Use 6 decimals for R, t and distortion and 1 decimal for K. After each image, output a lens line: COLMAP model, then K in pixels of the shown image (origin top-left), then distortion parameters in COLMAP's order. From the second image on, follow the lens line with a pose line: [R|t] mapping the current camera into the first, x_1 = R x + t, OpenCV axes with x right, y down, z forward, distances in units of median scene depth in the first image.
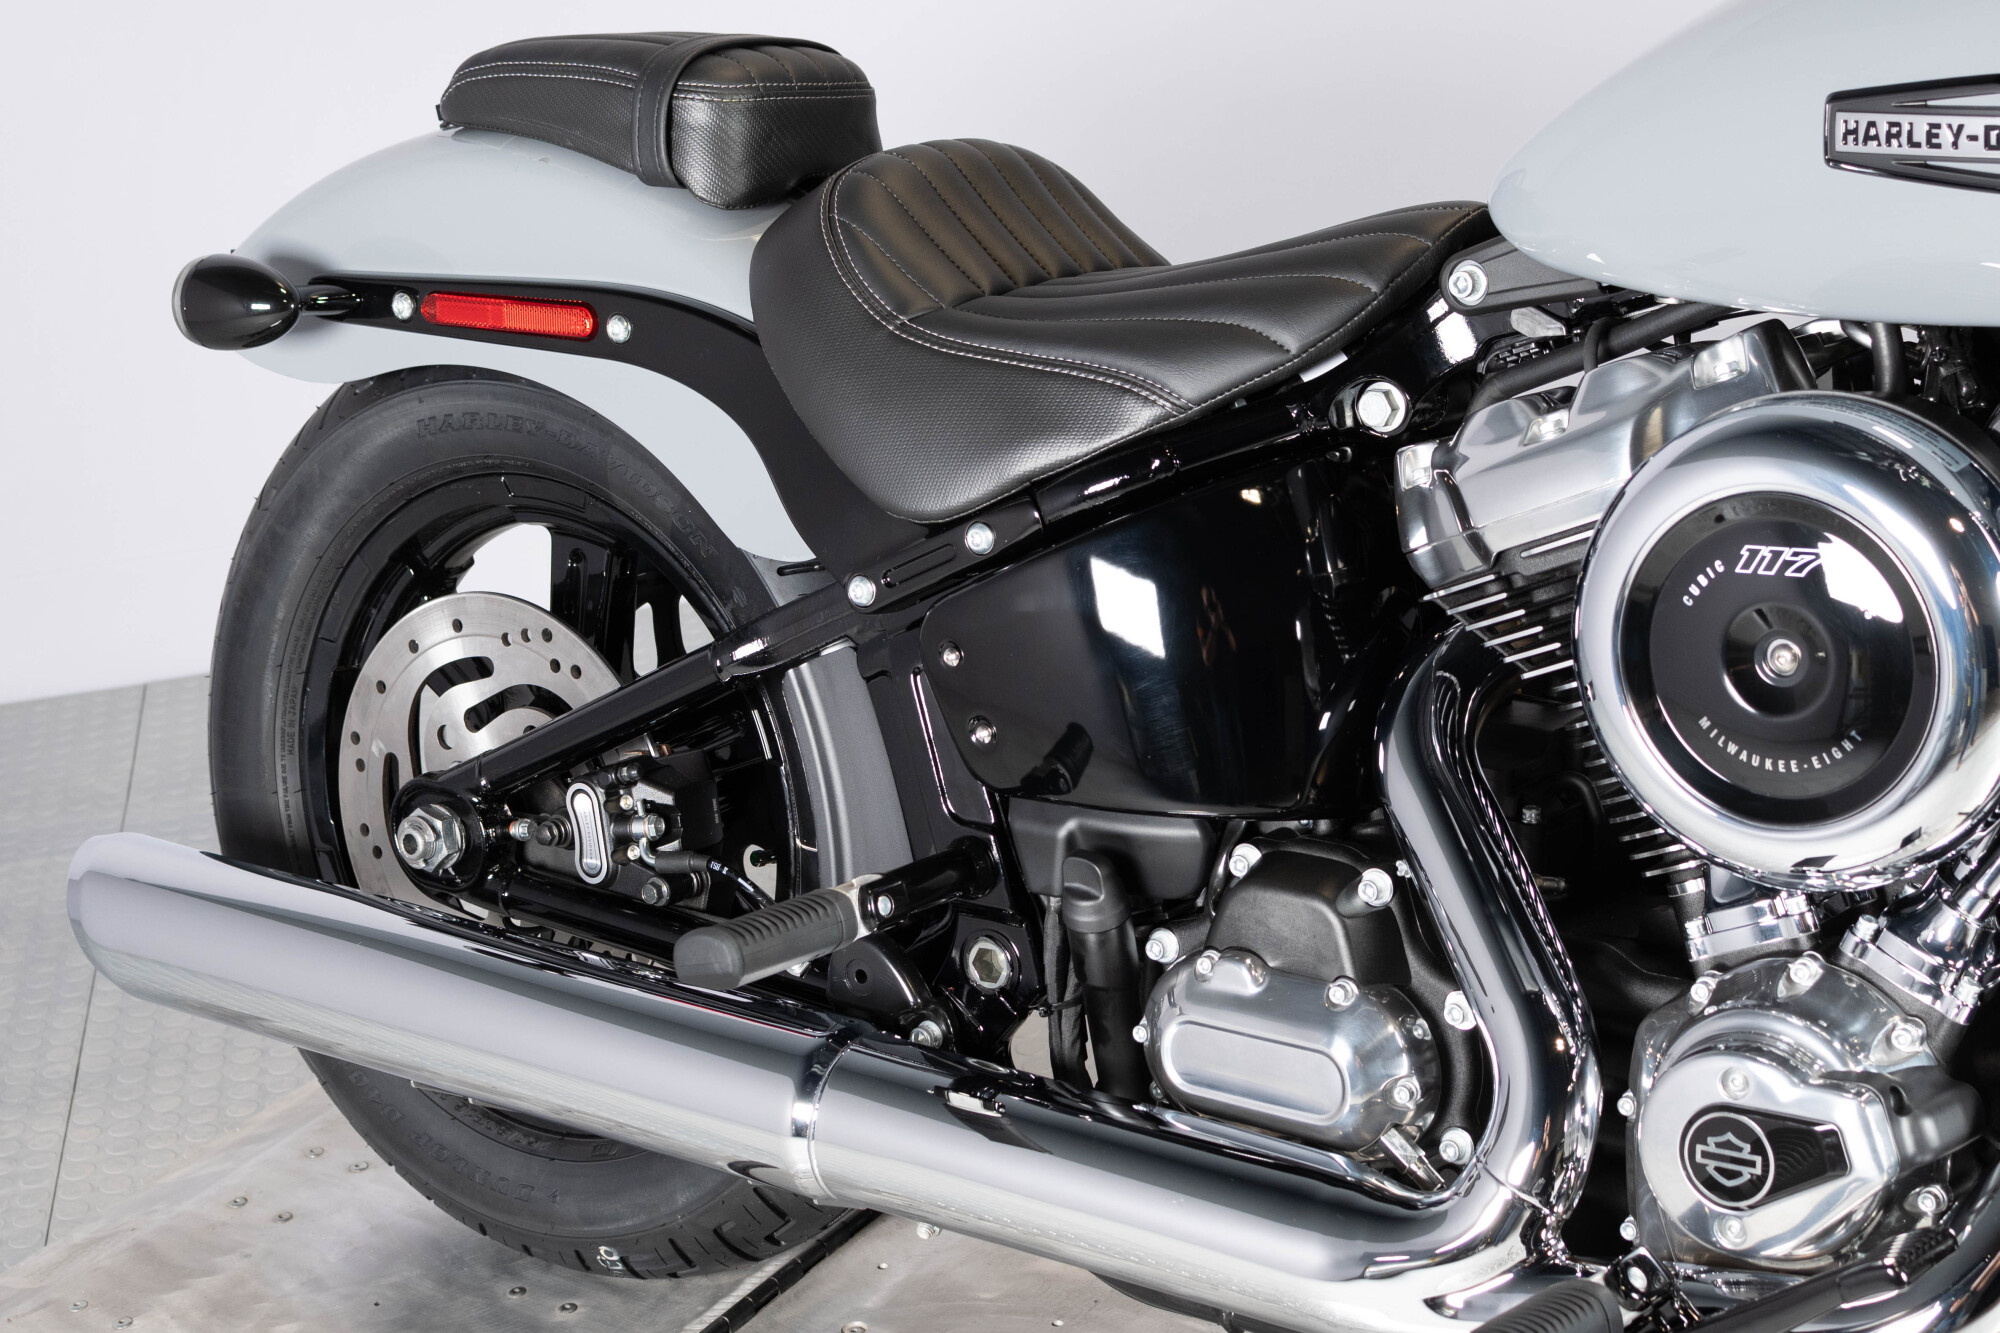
lens RADIAL K [[3513.6, 0, 1138.1], [0, 3513.6, 665.3], [0, 0, 1]] dist [-0.021416, -0.091038]
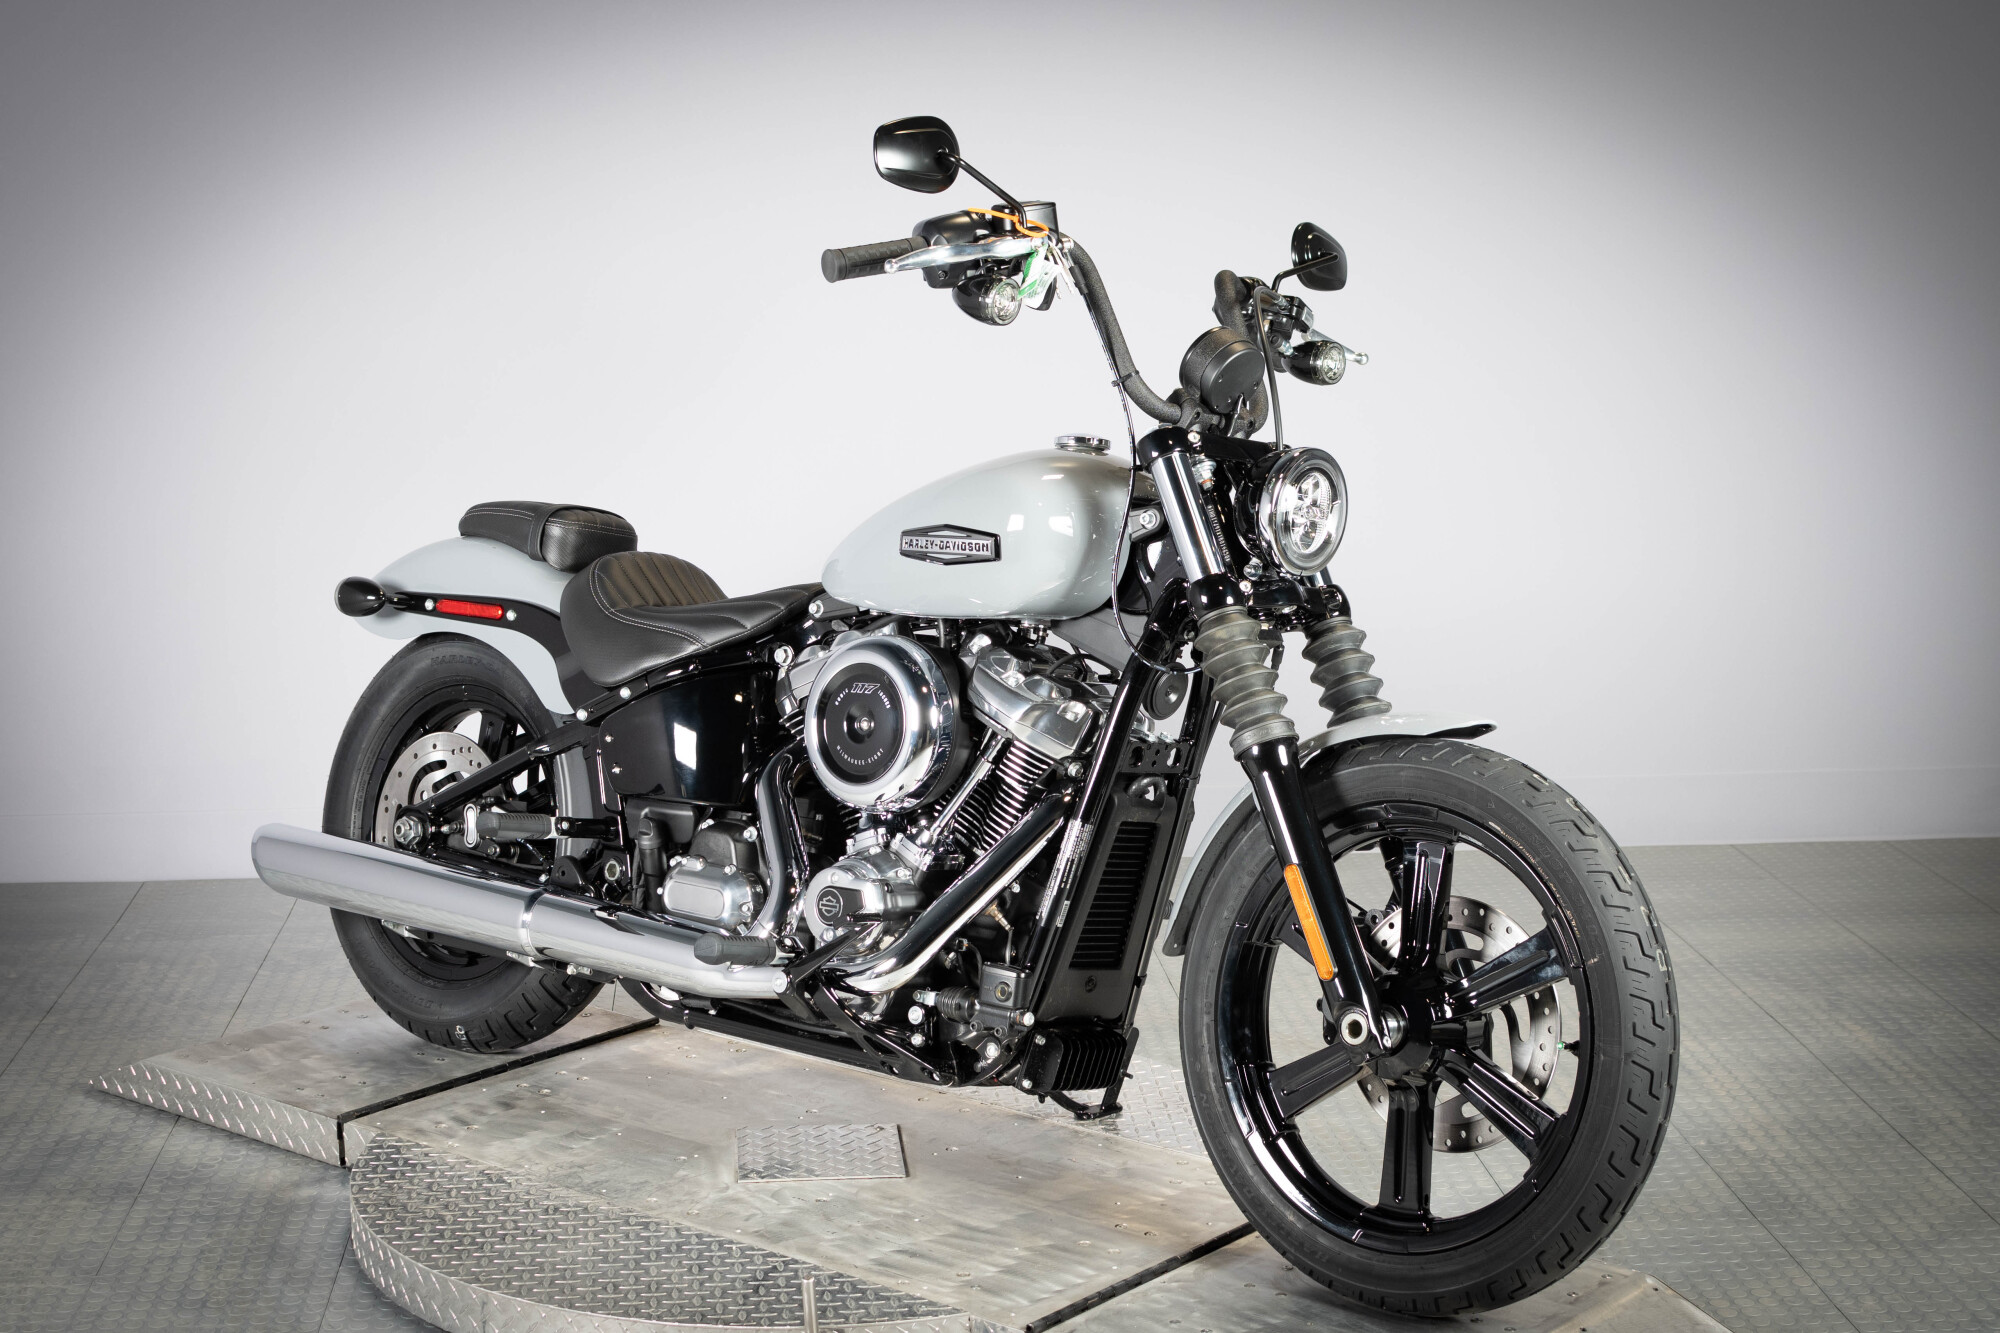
lens RADIAL K [[3565.4, 0, 998.6], [0, 3565.4, 600.9], [0, 0, 1]] dist [-0.013889, -0.145864]
pose [[0.989487, 0.090565, -0.112751, 0.459572], [-0.113069, 0.970553, -0.212702, 0.378222], [0.090167, 0.223215, 0.970590, -1.353354]]
